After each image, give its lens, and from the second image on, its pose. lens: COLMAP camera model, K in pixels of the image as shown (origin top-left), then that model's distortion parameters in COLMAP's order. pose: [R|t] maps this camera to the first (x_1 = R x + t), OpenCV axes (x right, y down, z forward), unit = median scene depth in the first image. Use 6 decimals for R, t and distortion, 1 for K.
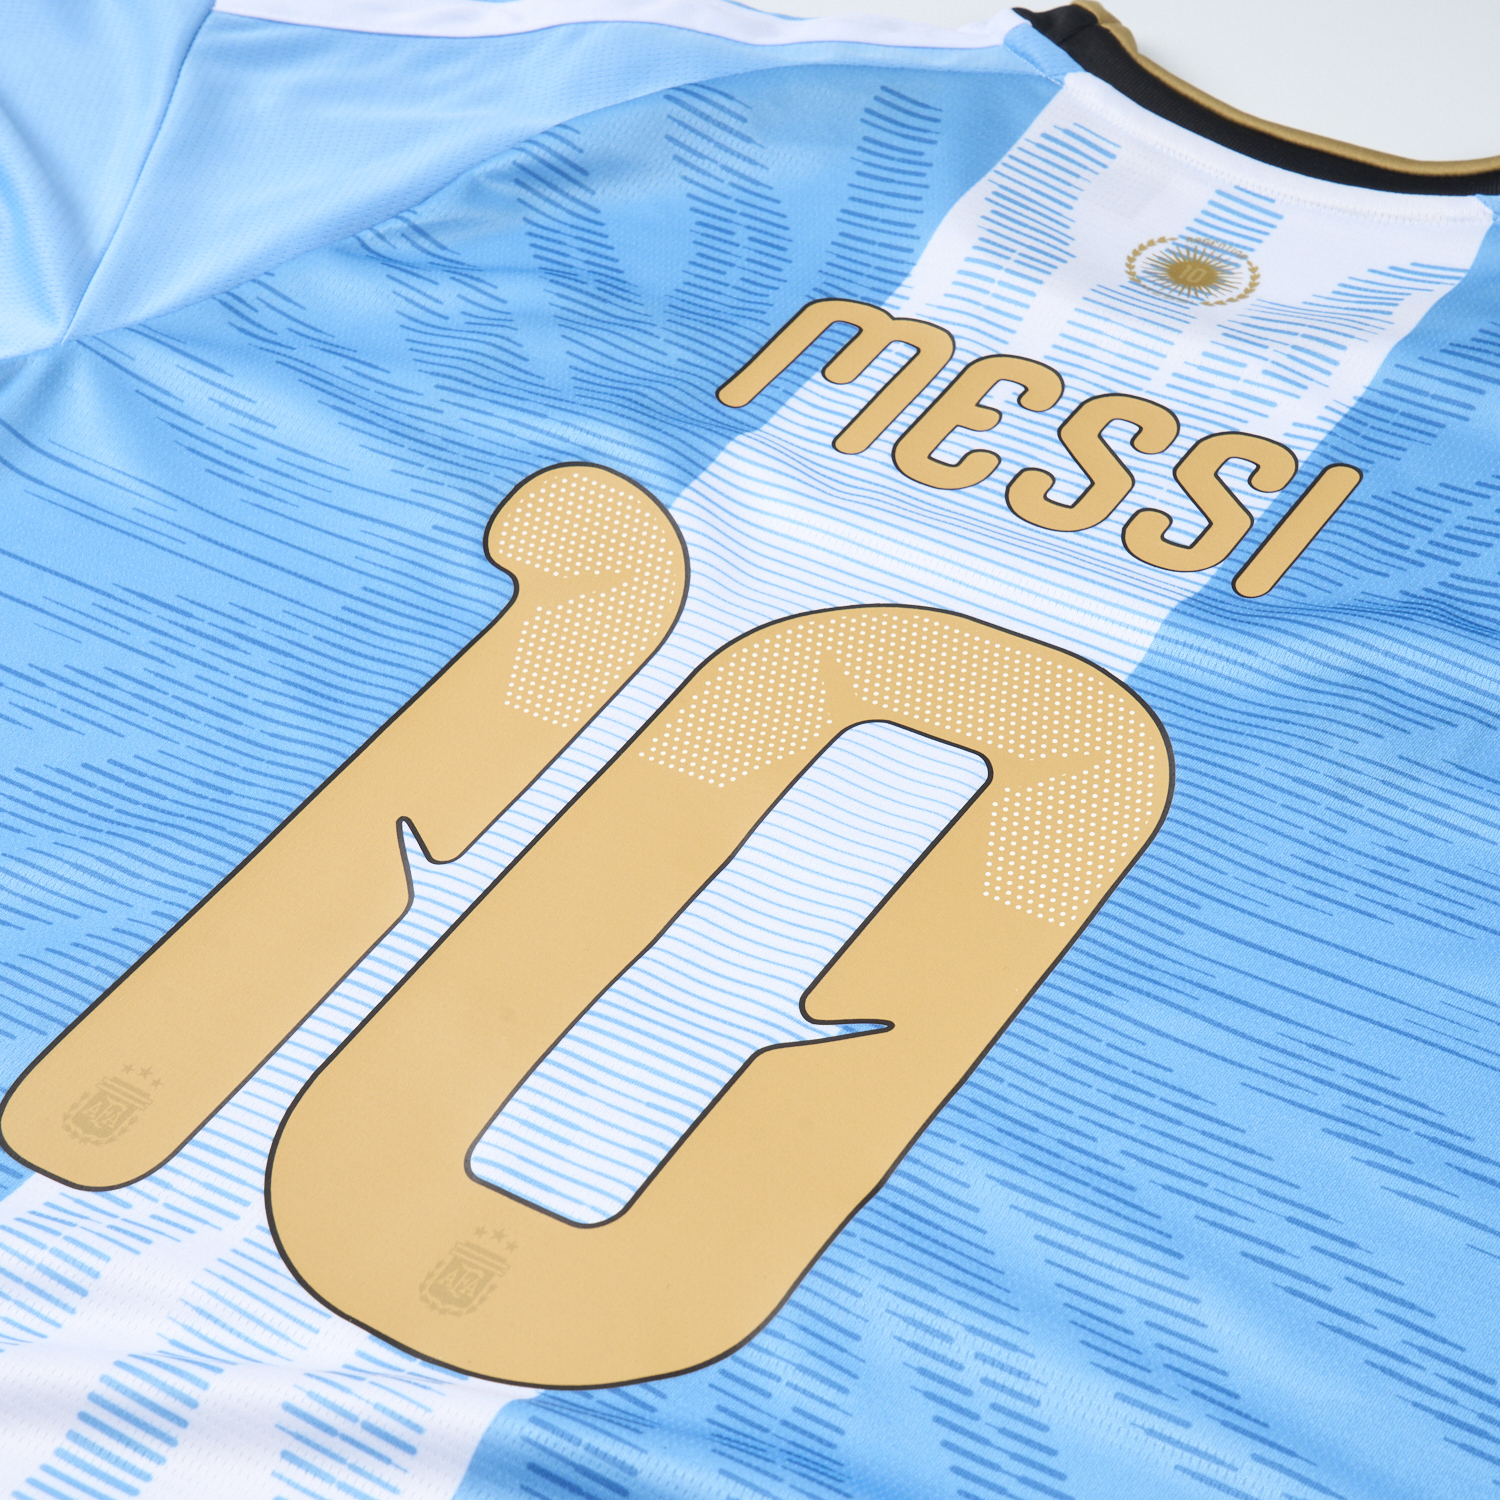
lens RADIAL K [[3952.3, 0, 750.0], [0, 3952.3, 750.0], [0, 0, 1]] dist [0.204977, -1.004233]
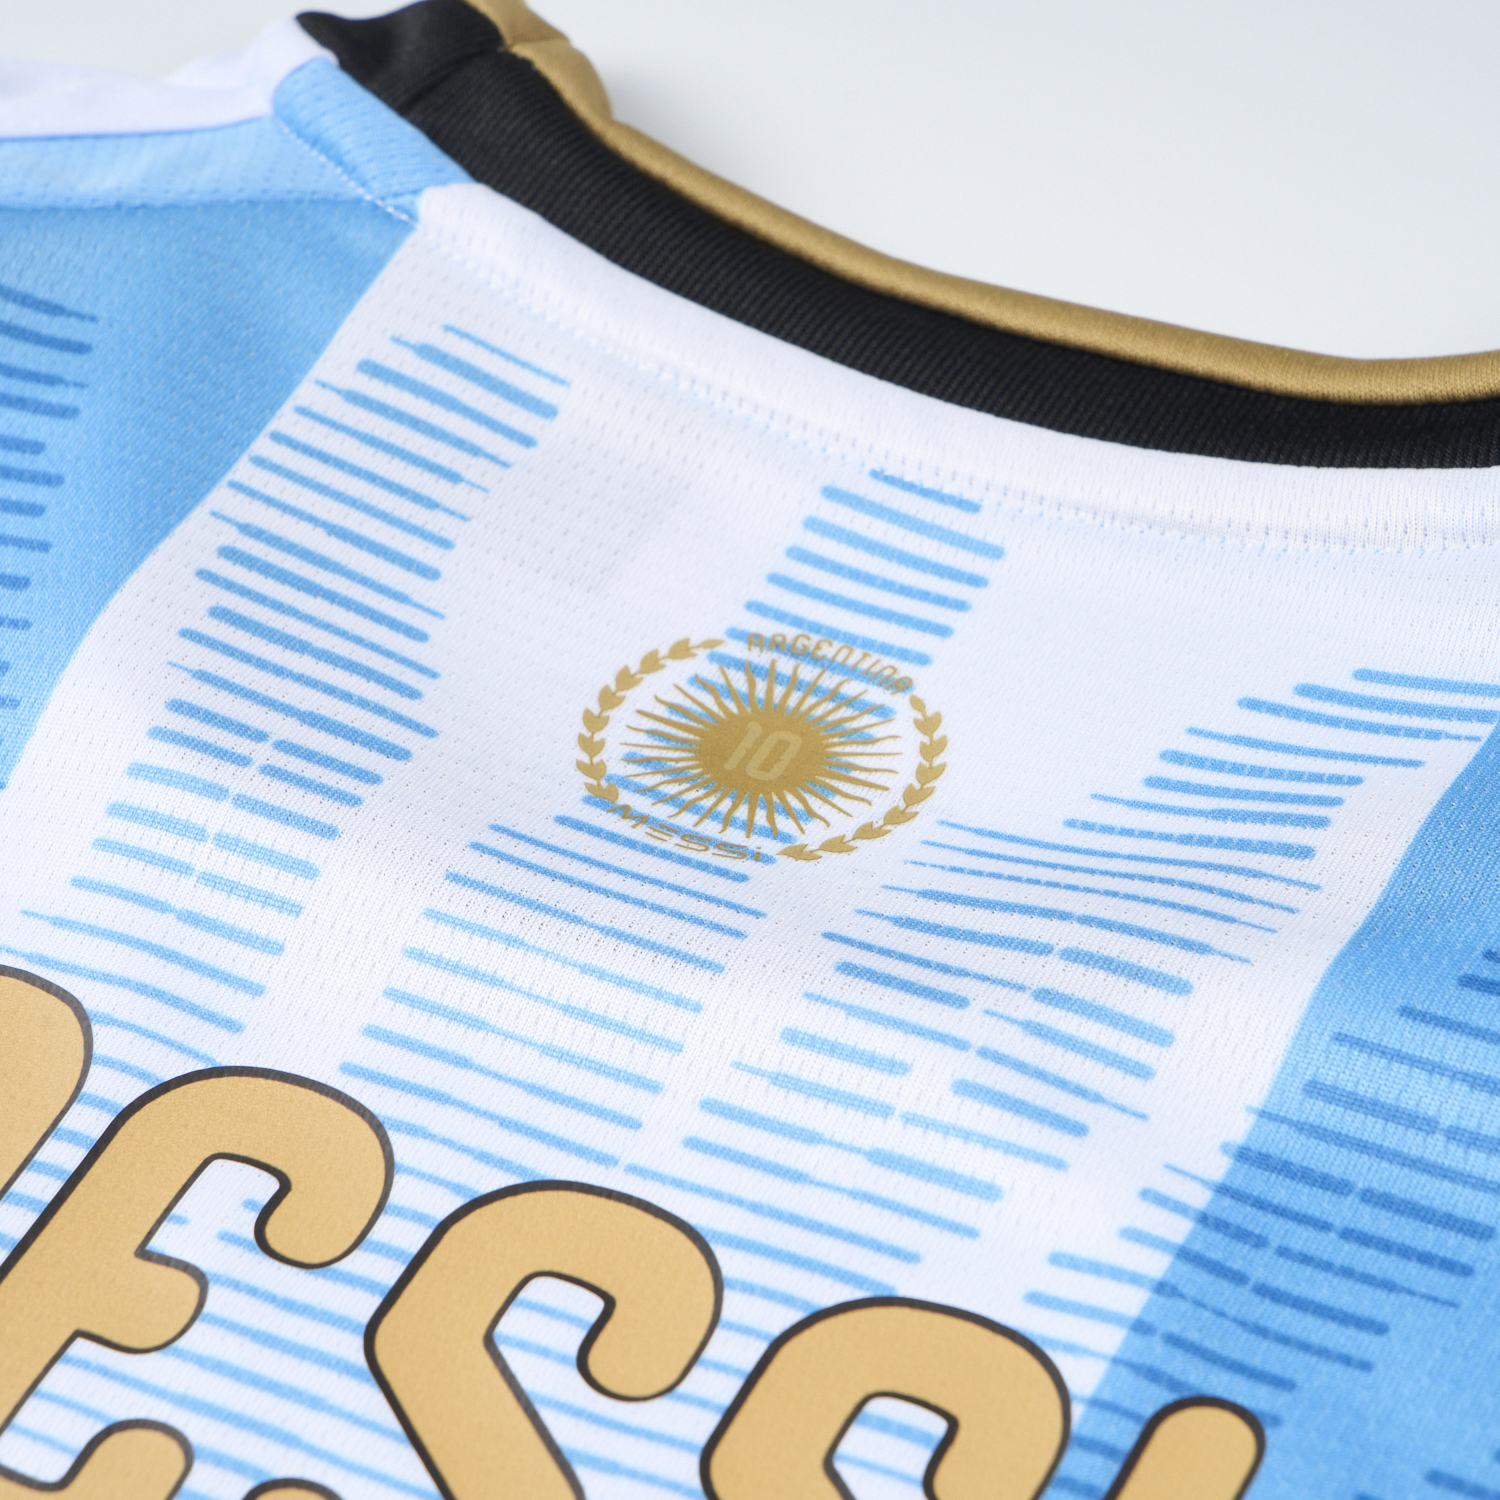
lens RADIAL K [[4575.6, 0, 750.0], [0, 4575.6, 750.0], [0, 0, 1]] dist [0.134209, 0.474037]
pose [[0.996025, -0.087636, 0.015966, 0.103938], [0.087065, 0.995640, 0.033463, -0.134637], [-0.018829, -0.031940, 0.999312, 0.582802]]
